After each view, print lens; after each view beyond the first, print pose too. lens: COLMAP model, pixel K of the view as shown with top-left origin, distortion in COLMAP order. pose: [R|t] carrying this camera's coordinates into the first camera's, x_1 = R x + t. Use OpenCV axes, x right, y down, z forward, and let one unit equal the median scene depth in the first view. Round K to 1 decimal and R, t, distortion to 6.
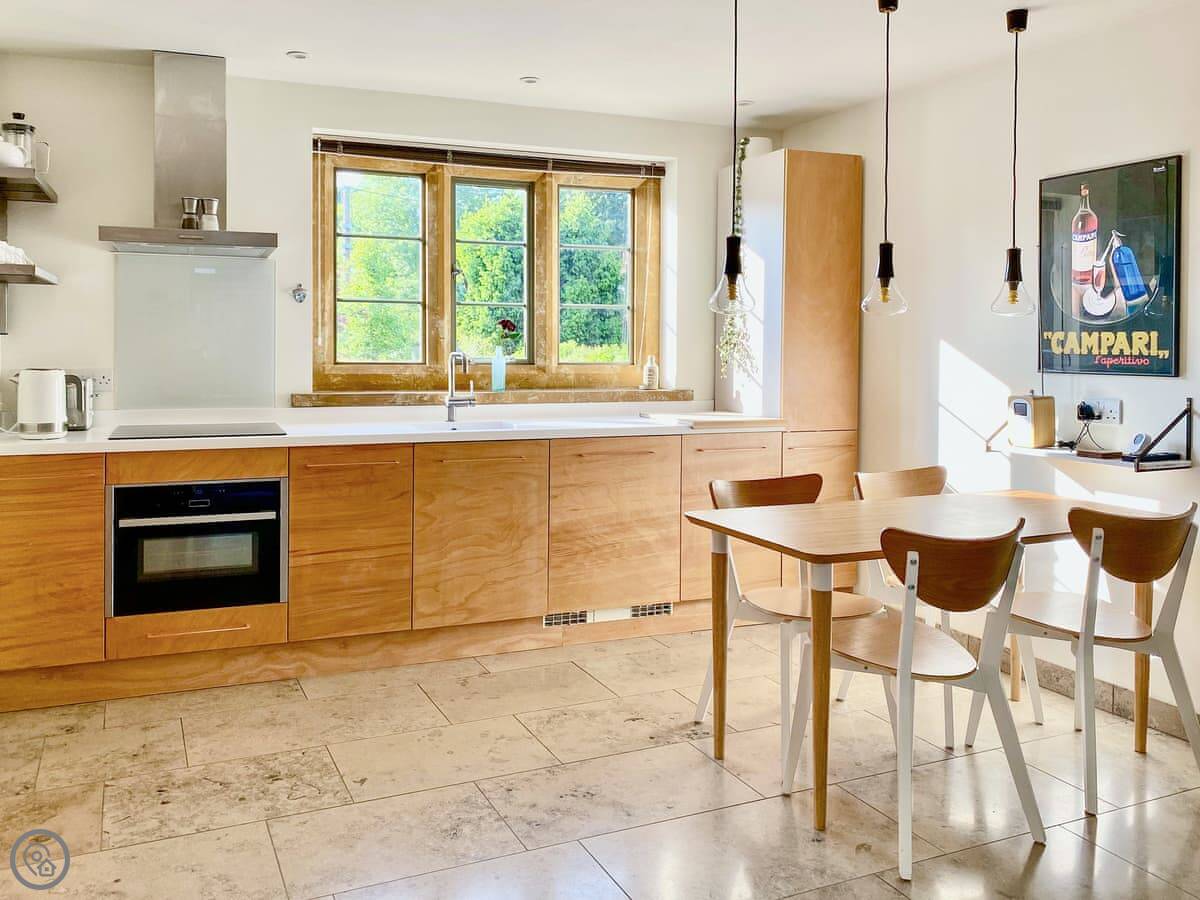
lens RADIAL K [[951.0, 0, 554.5], [0, 951.0, 358.0], [0, 0, 1]] dist [0.029273, -0.006848]
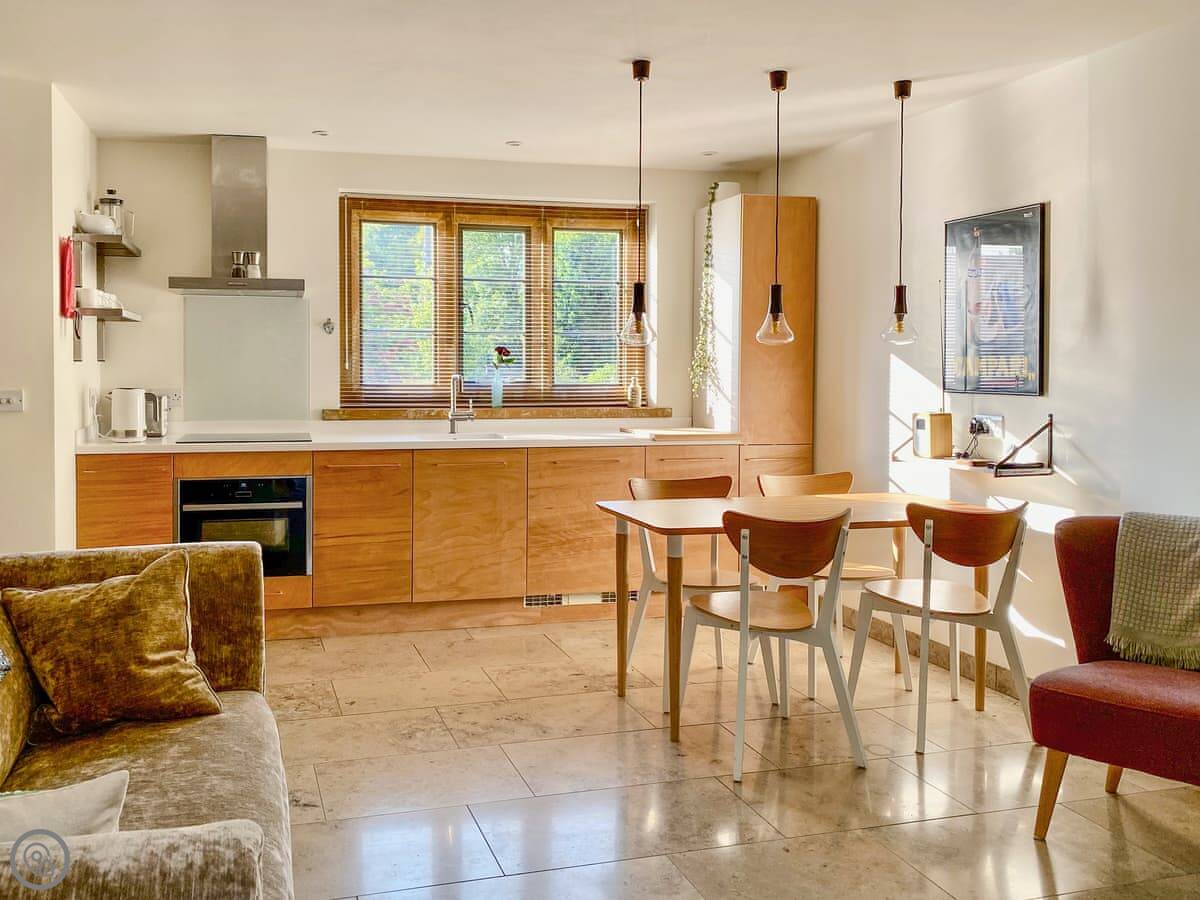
lens RADIAL K [[969.8, 0, 508.0], [0, 969.8, 385.3], [0, 0, 1]] dist [0.007597, 0.000735]
pose [[0.990075, 0.000788, -0.140541, 0.154783], [-0.000017, 0.999985, 0.005484, 0.000343], [0.140543, -0.005427, 0.990060, -0.221778]]
